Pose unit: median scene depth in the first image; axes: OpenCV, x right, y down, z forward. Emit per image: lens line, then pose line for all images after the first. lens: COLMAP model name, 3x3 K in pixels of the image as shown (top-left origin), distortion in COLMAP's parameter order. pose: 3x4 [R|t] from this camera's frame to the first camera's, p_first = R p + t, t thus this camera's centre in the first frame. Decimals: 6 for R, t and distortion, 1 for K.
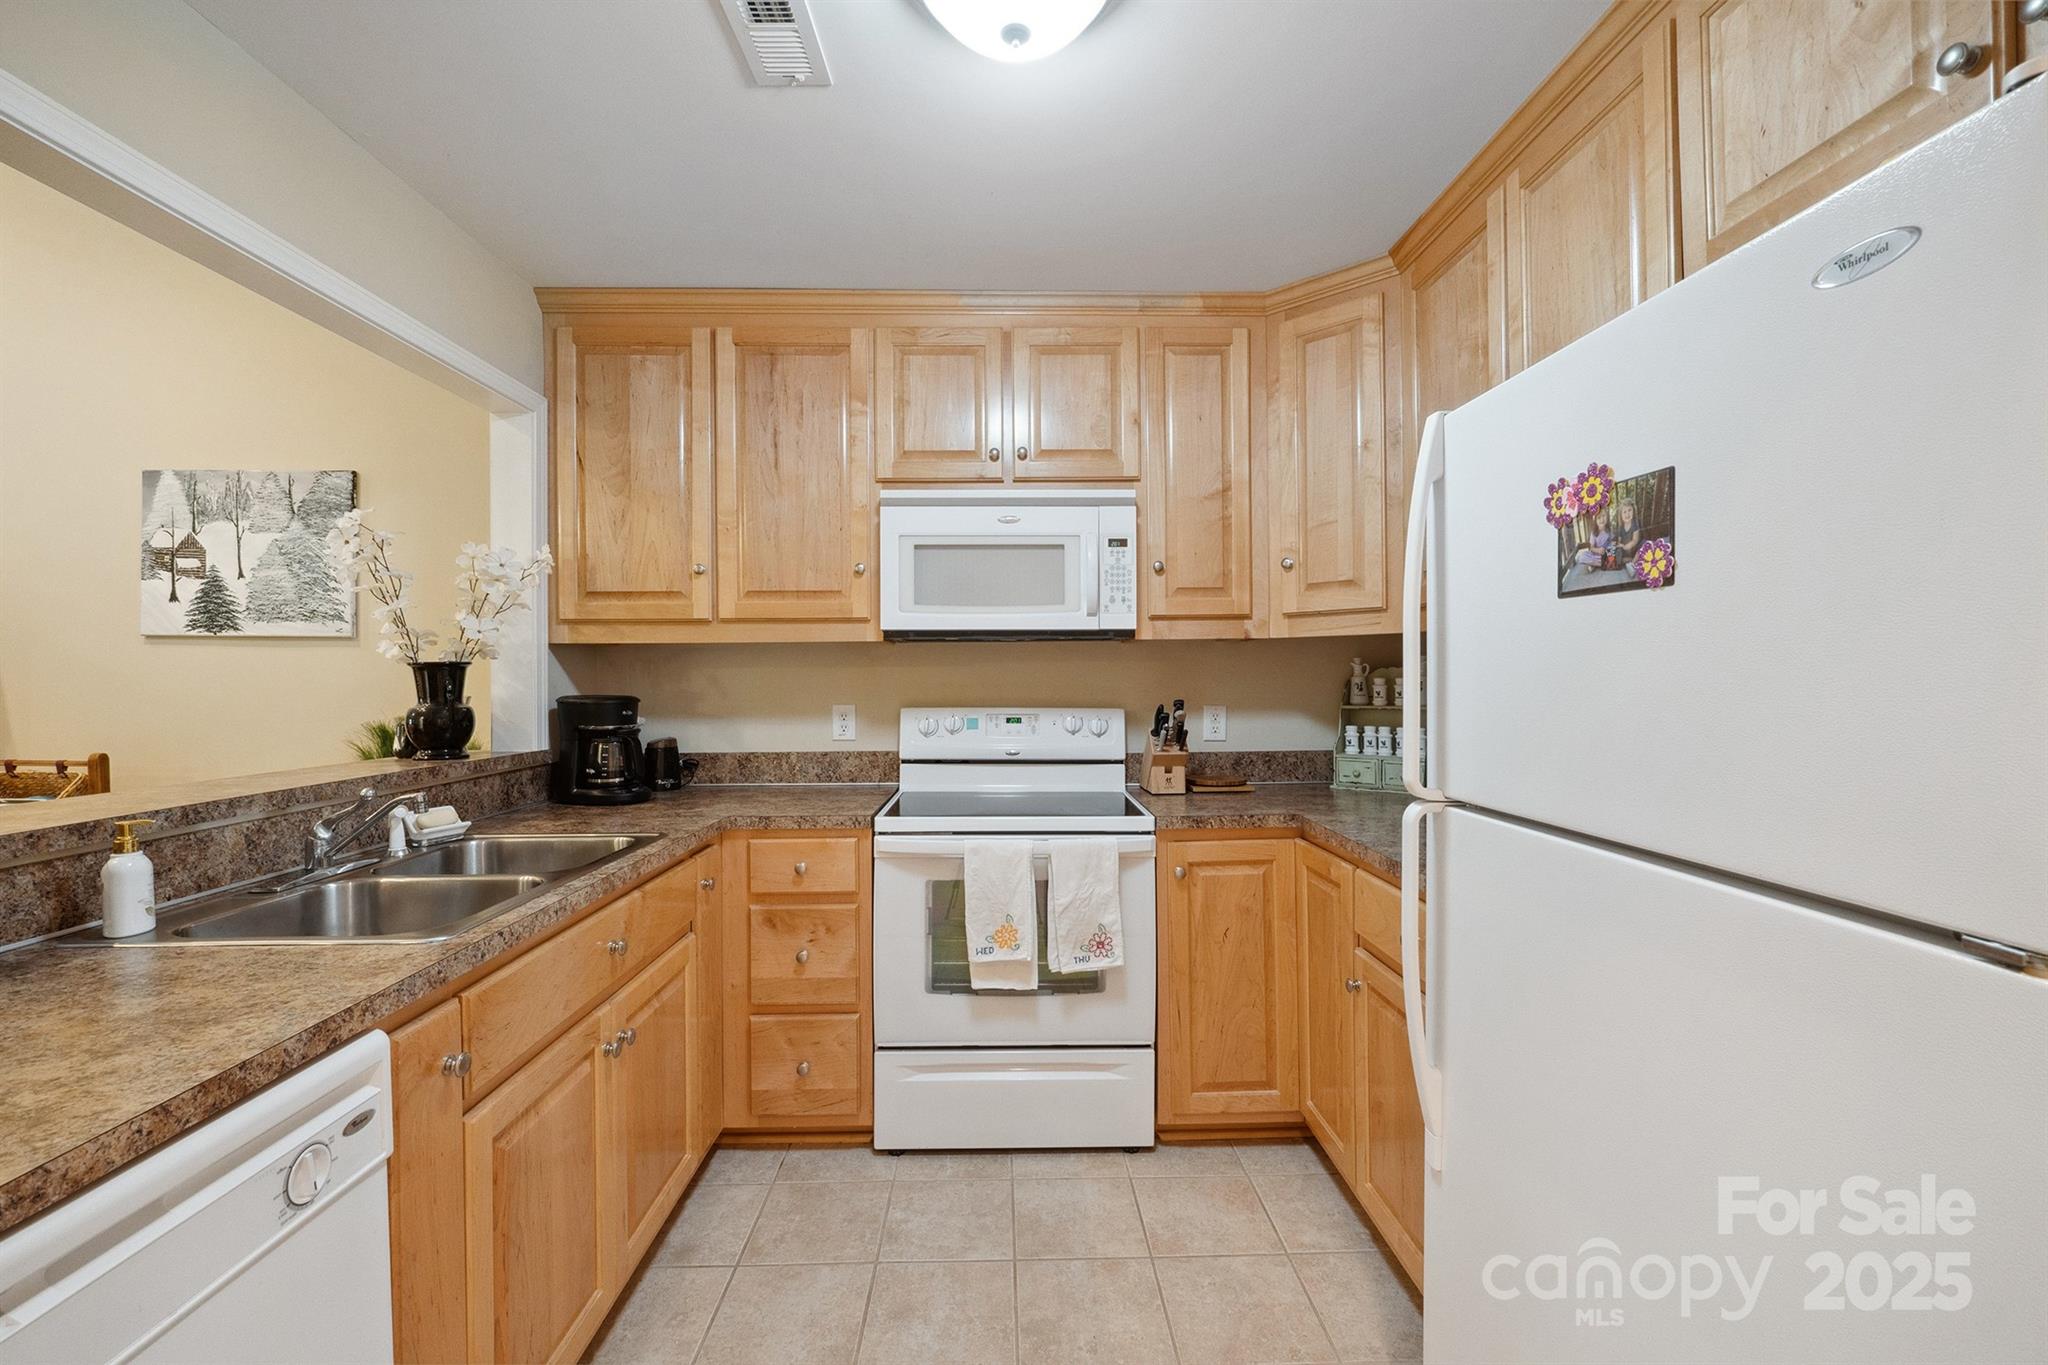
lens RADIAL K [[865.0, 0, 1022.5], [0, 865.0, 674.4], [0, 0, 1]] dist [-0.007390, -0.000107]
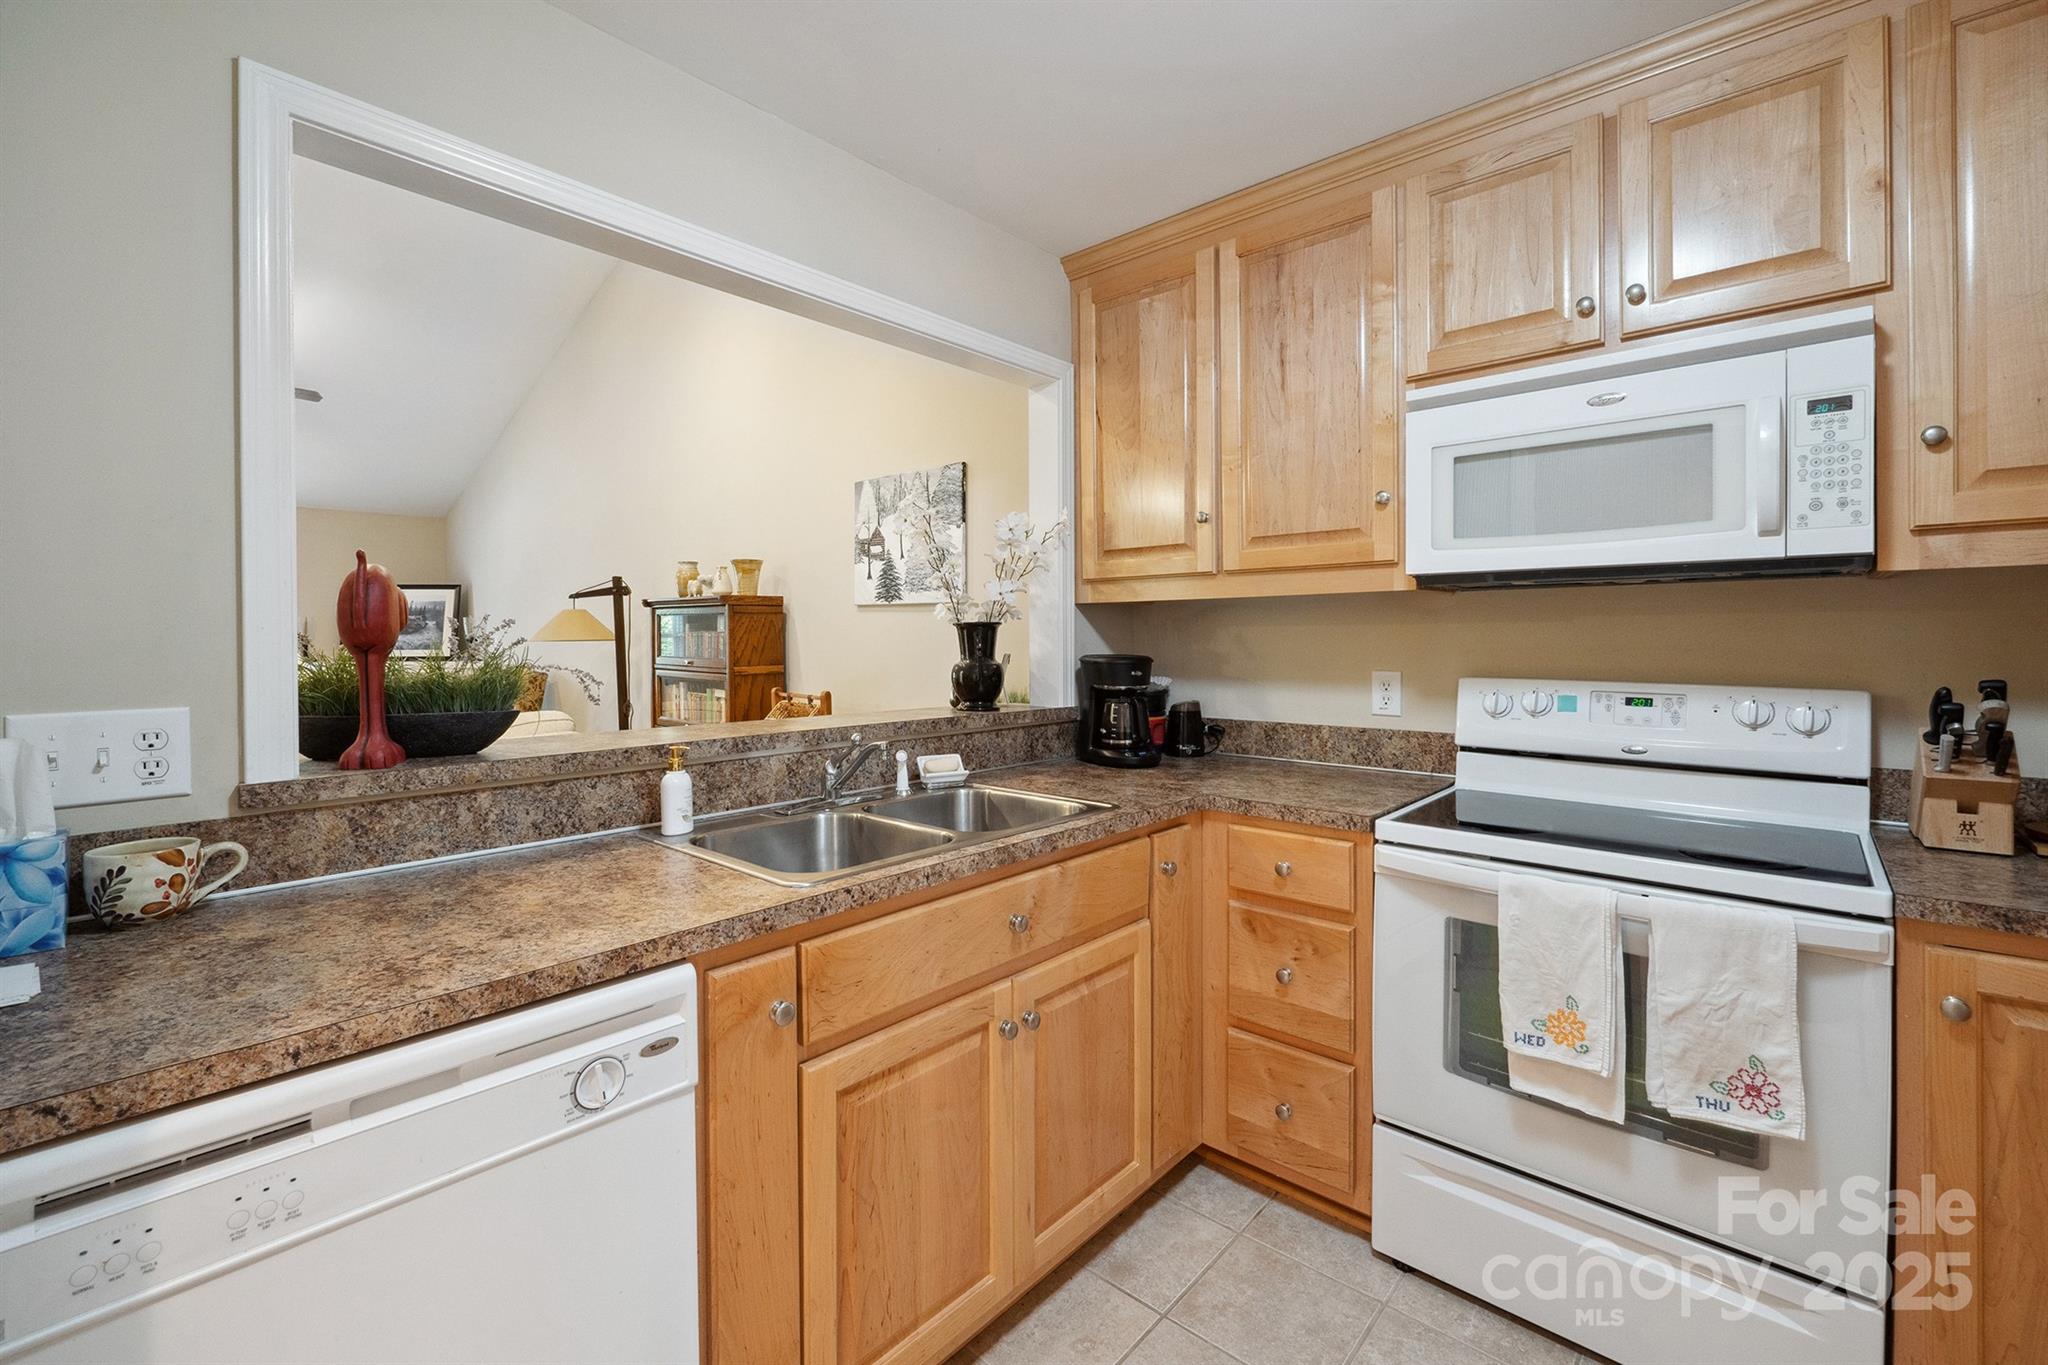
lens RADIAL K [[871.1, 0, 1014.6], [0, 871.1, 646.3], [0, 0, 1]] dist [-0.007558, -0.000174]
pose [[0.722698, 0.008922, -0.691106, 0.116111], [0.000307, 0.999912, 0.013230, 0.001266], [0.691164, -0.009774, 0.722632, 0.202301]]
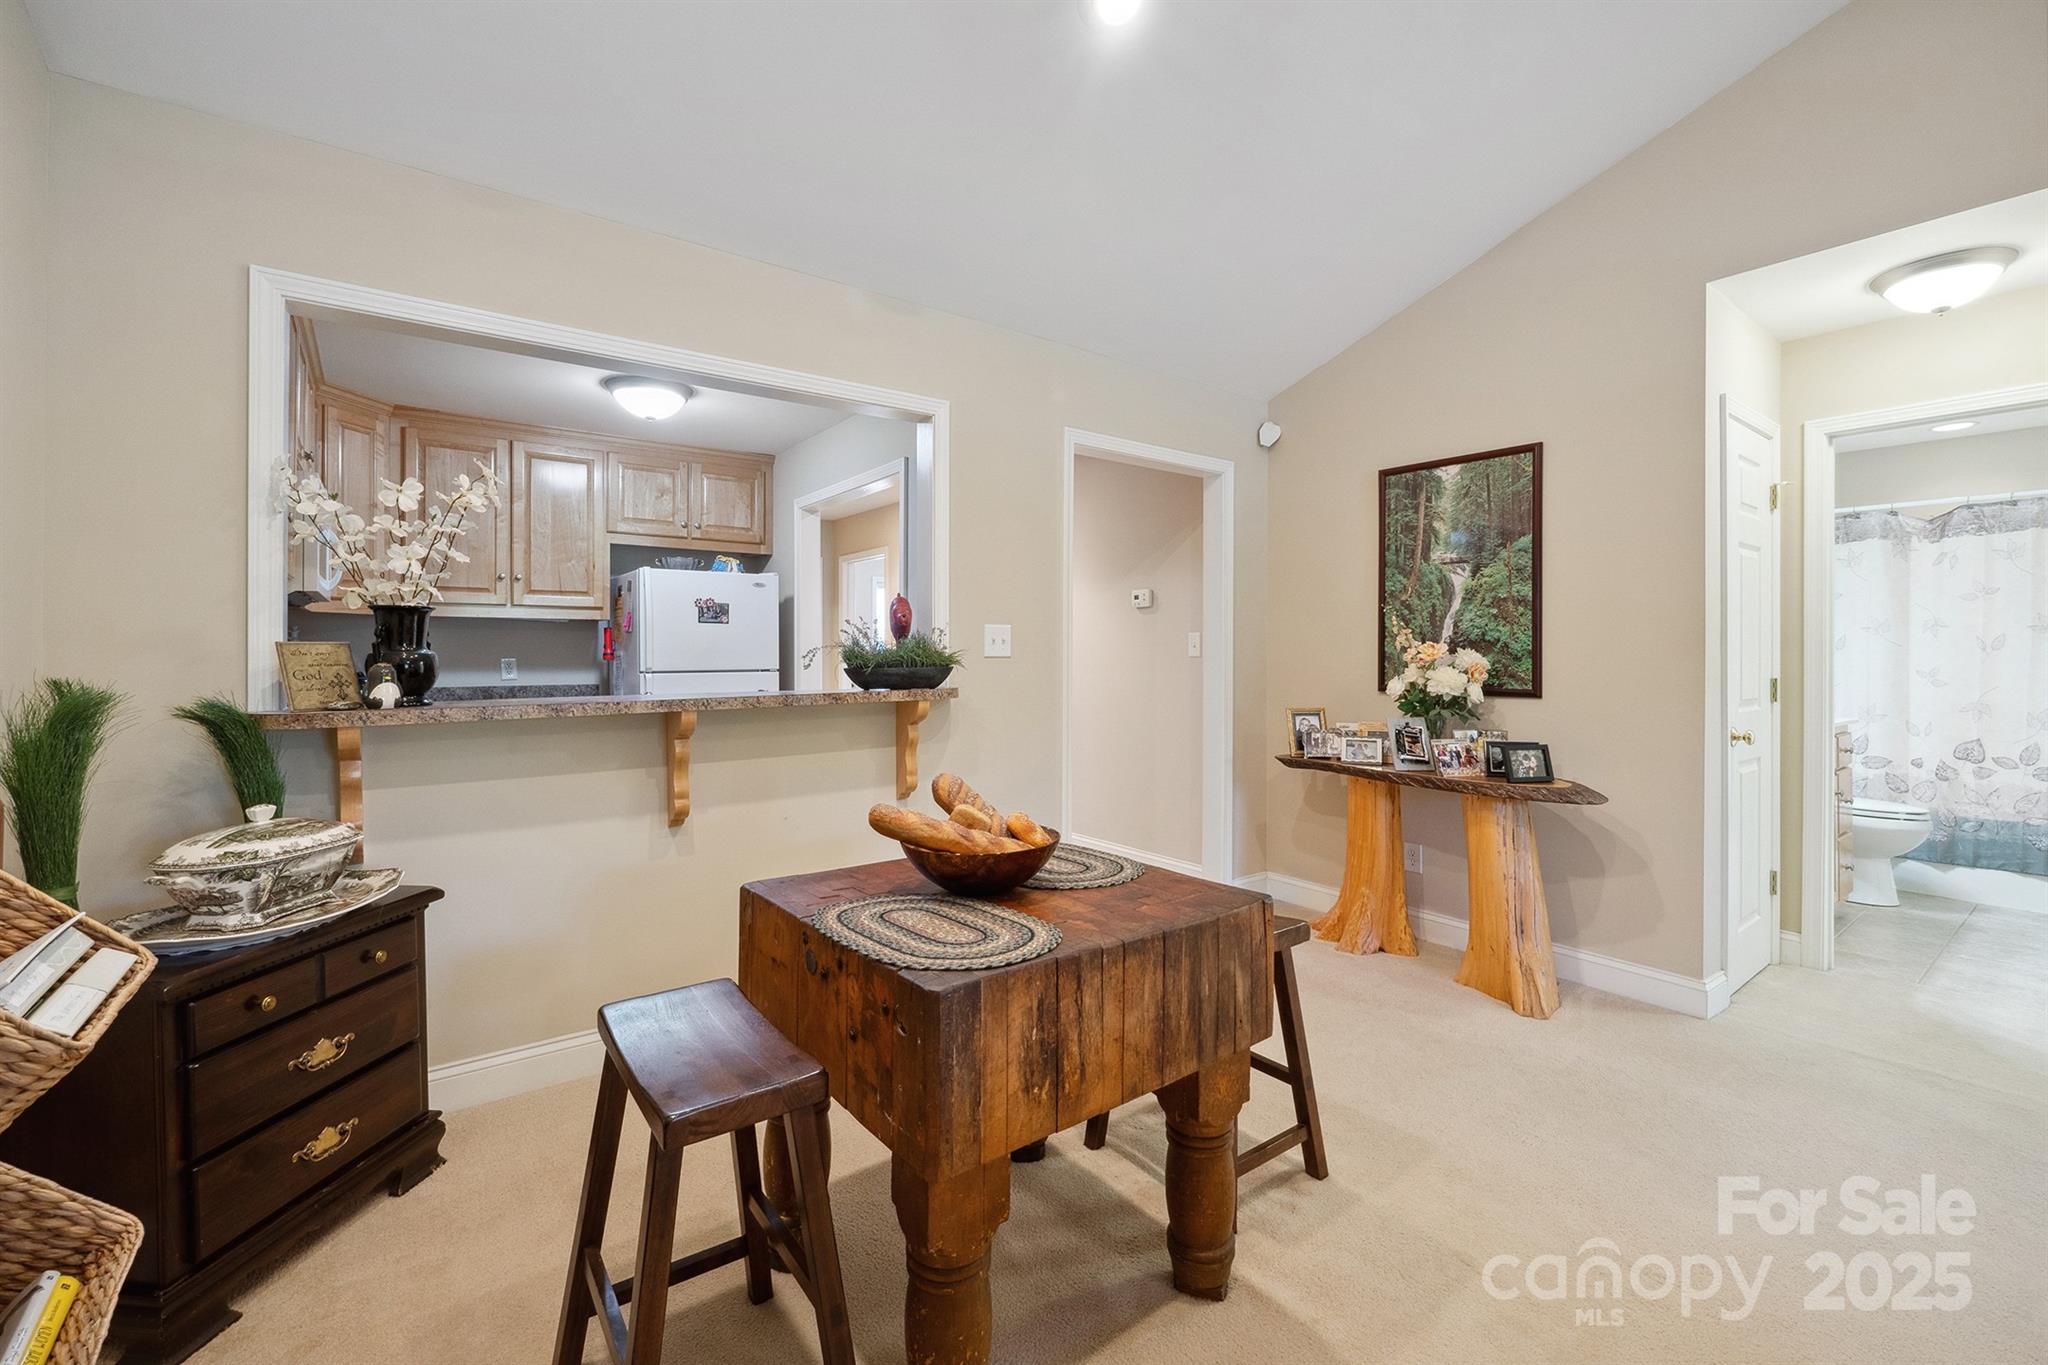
lens RADIAL K [[867.4, 0, 1030.6], [0, 867.4, 652.3], [0, 0, 1]] dist [-0.003016, -0.000532]
pose [[-0.583223, 0.003992, 0.812302, -1.666837], [0.002021, 0.999992, -0.003464, 0.036209], [-0.812309, -0.000378, -0.583227, 0.885227]]
